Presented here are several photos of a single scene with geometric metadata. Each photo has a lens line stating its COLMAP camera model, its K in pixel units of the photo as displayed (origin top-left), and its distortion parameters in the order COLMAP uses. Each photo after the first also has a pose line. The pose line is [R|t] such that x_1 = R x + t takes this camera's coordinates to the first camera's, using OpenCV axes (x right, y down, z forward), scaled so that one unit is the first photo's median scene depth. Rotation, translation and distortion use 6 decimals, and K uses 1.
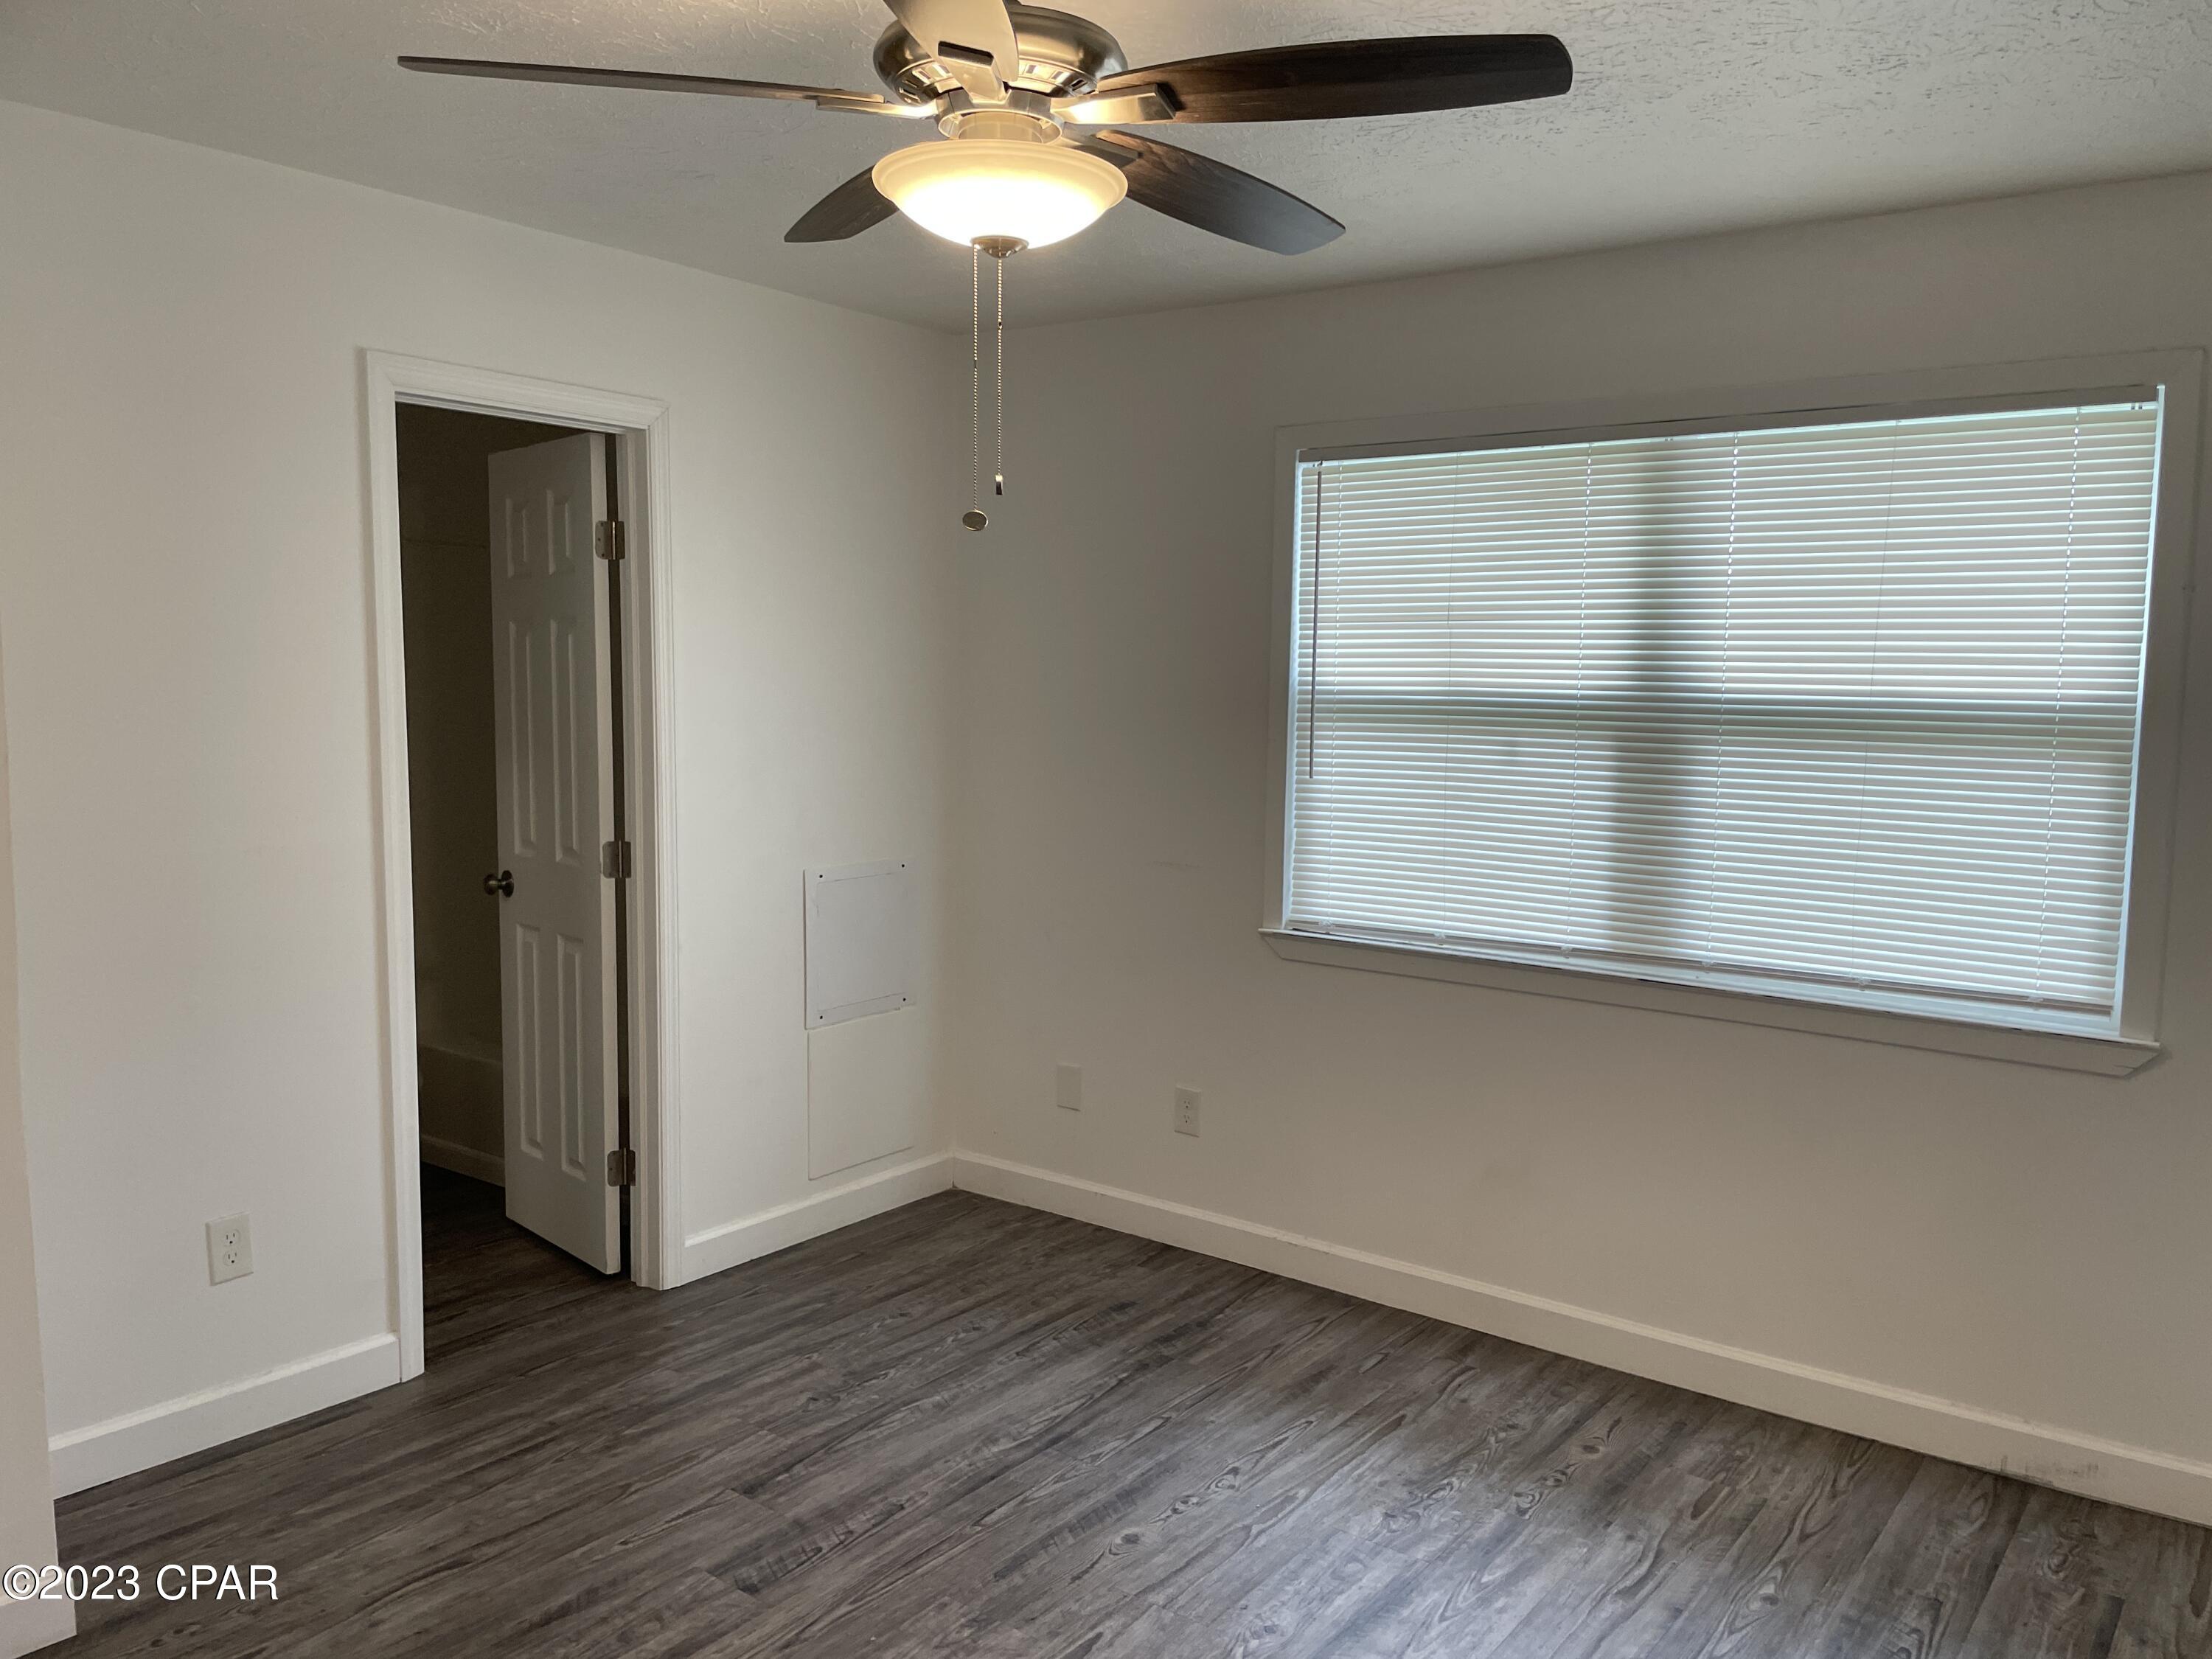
lens RADIAL K [[1701.8, 0, 1106.0], [0, 1701.8, 829.5], [0, 0, 1]] dist [0.085357, -0.117005]
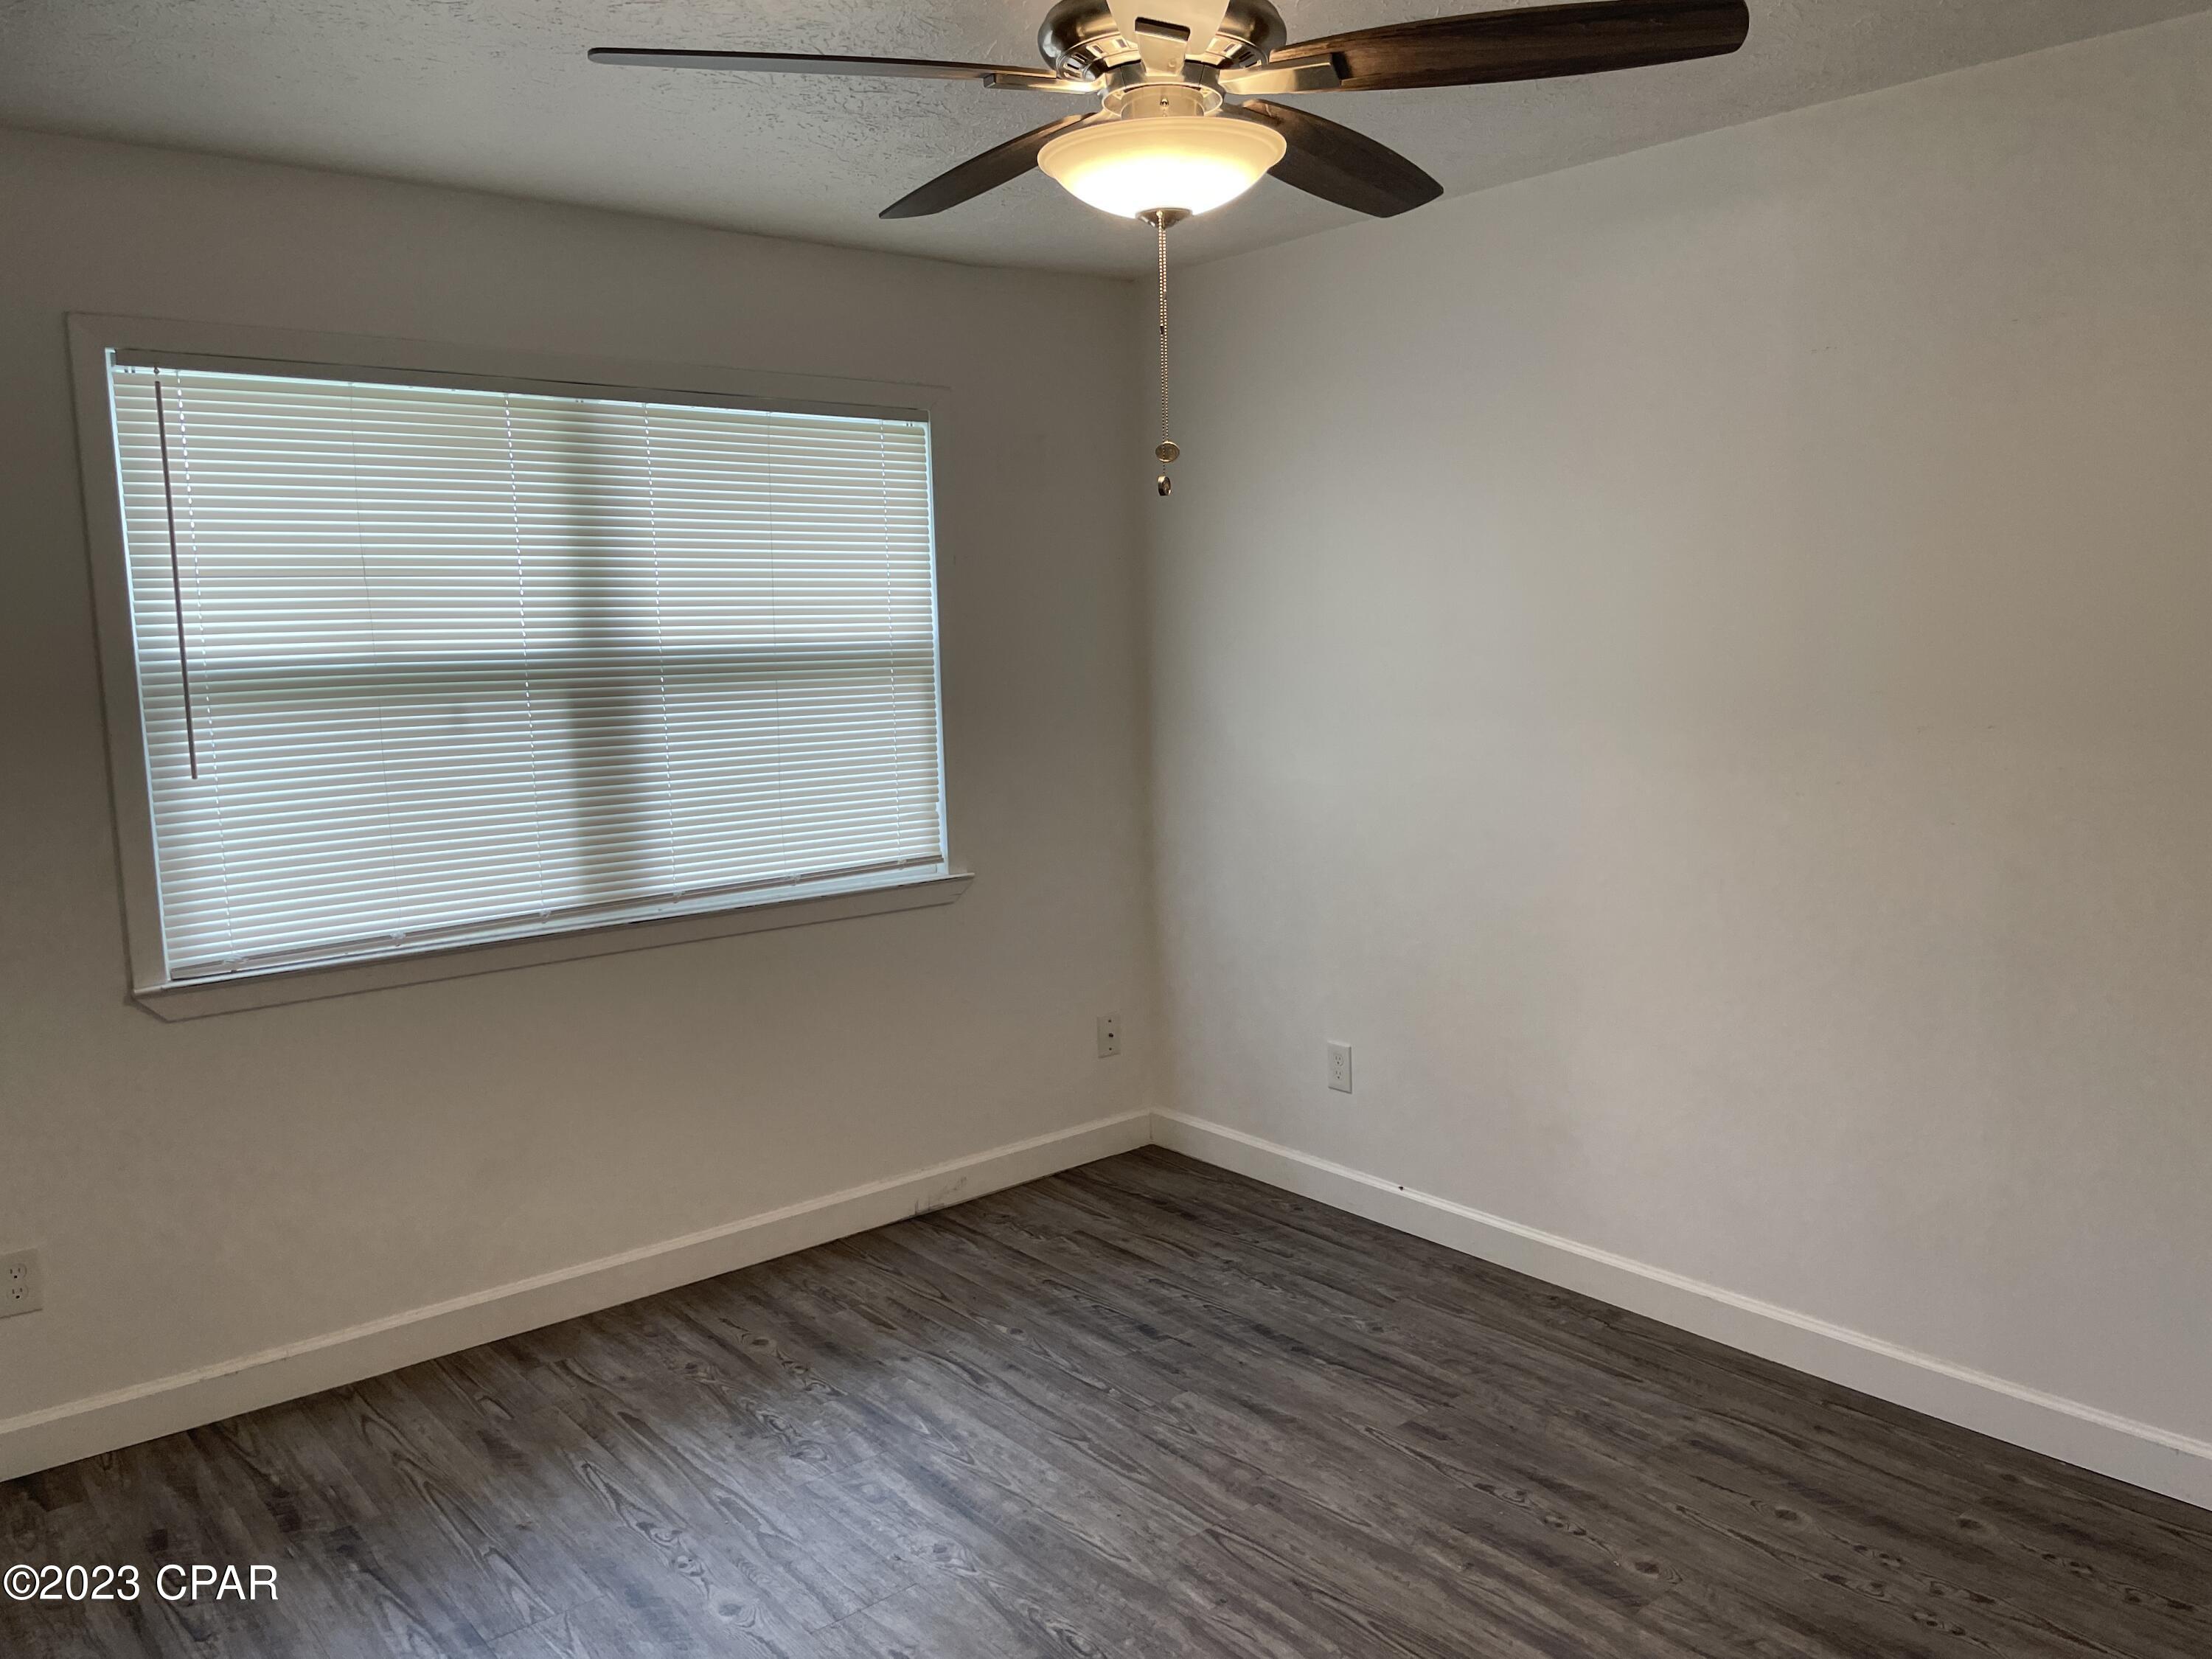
lens RADIAL K [[1701.8, 0, 1106.0], [0, 1701.8, 829.5], [0, 0, 1]] dist [0.085357, -0.117005]
pose [[0.206358, -0.141782, 0.968150, -0.666204], [0.119561, 0.985686, 0.118866, -0.061199], [-0.971145, 0.091224, 0.220355, 0.510658]]
